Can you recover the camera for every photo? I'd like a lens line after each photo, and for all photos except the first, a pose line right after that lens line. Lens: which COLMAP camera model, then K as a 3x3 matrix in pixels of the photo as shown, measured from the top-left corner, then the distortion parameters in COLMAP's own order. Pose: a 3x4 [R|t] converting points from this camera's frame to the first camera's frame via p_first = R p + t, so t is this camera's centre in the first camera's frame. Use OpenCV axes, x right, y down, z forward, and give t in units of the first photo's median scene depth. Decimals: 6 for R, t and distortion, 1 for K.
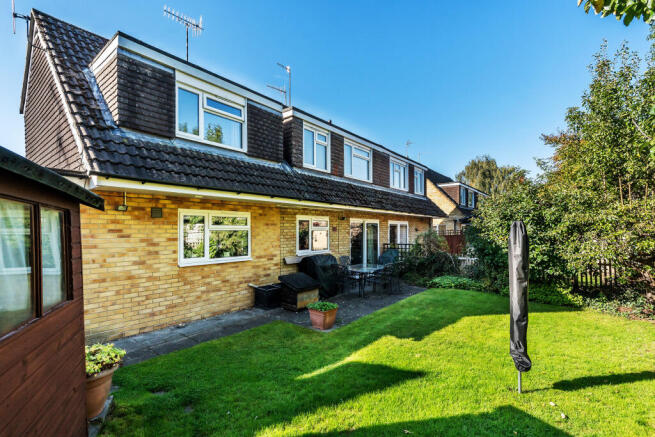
lens RADIAL K [[307.3, 0, 331.5], [0, 307.3, 224.7], [0, 0, 1]] dist [-0.004083, -0.000036]
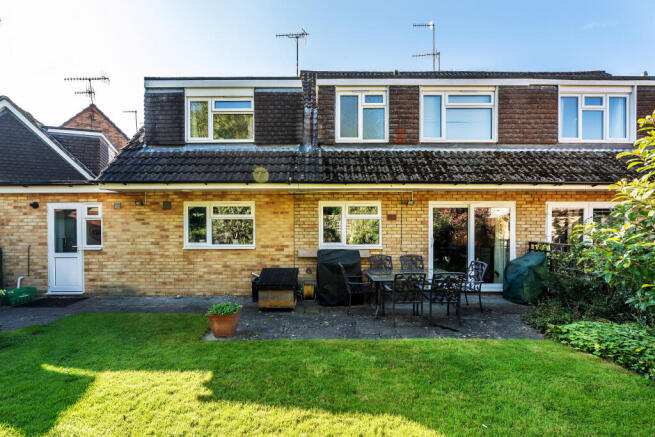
lens RADIAL K [[287.7, 0, 329.2], [0, 287.7, 222.6], [0, 0, 1]] dist [-0.000481, 0.000040]
pose [[0.612187, -0.001186, -0.790712, 0.682449], [0.015240, 0.999831, 0.010299, 0.025634], [0.790566, -0.018355, 0.612102, 0.674057]]
